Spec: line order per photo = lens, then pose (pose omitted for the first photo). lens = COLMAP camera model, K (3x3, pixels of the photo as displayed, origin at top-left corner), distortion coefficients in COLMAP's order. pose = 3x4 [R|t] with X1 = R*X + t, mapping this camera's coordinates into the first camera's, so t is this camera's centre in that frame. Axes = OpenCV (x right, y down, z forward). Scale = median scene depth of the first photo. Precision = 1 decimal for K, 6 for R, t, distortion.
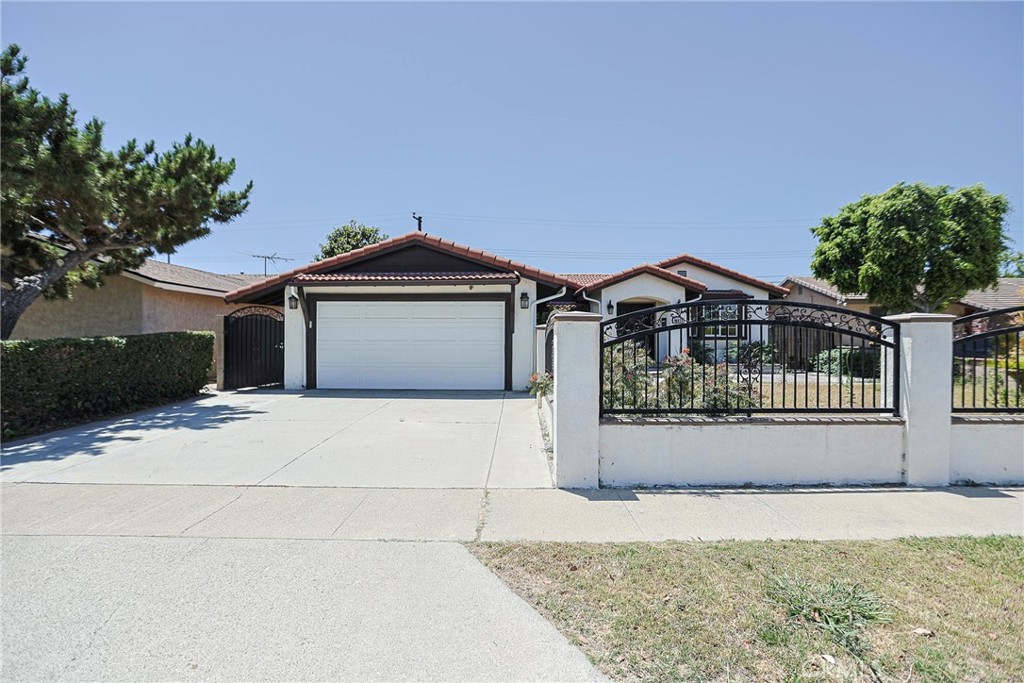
lens RADIAL K [[495.1, 0, 510.5], [0, 495.1, 339.3], [0, 0, 1]] dist [-0.047465, 0.015125]
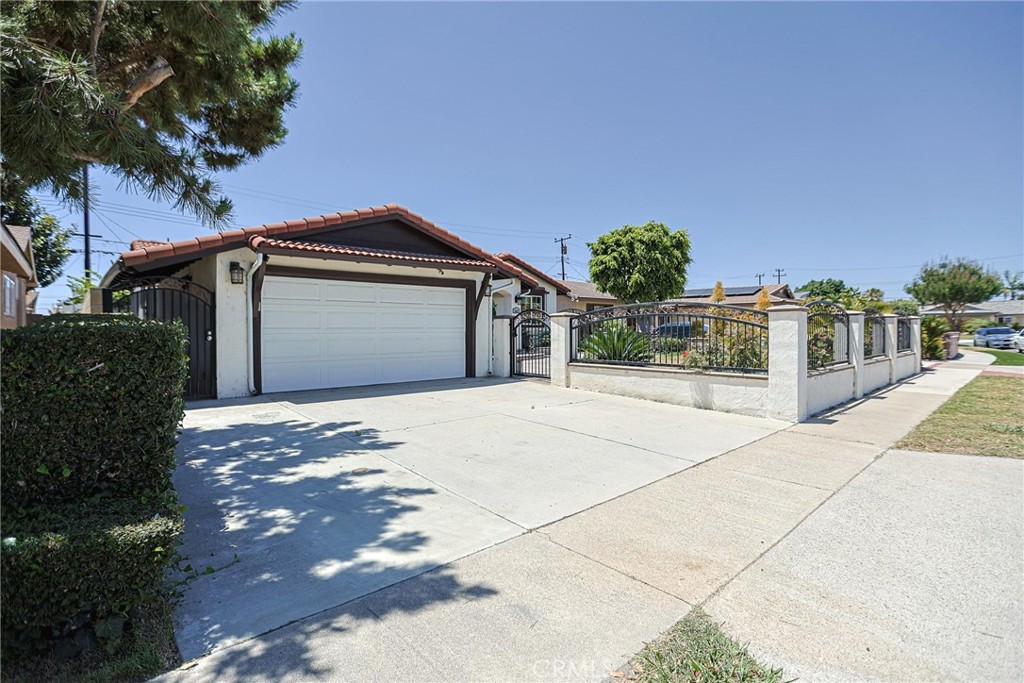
lens RADIAL K [[495.1, 0, 509.9], [0, 495.1, 336.4], [0, 0, 1]] dist [-0.047465, 0.015125]
pose [[0.730122, -0.014968, 0.683153, -0.628231], [0.004585, 0.999845, 0.017007, 0.003701], [-0.683301, -0.009285, 0.730077, 0.210397]]
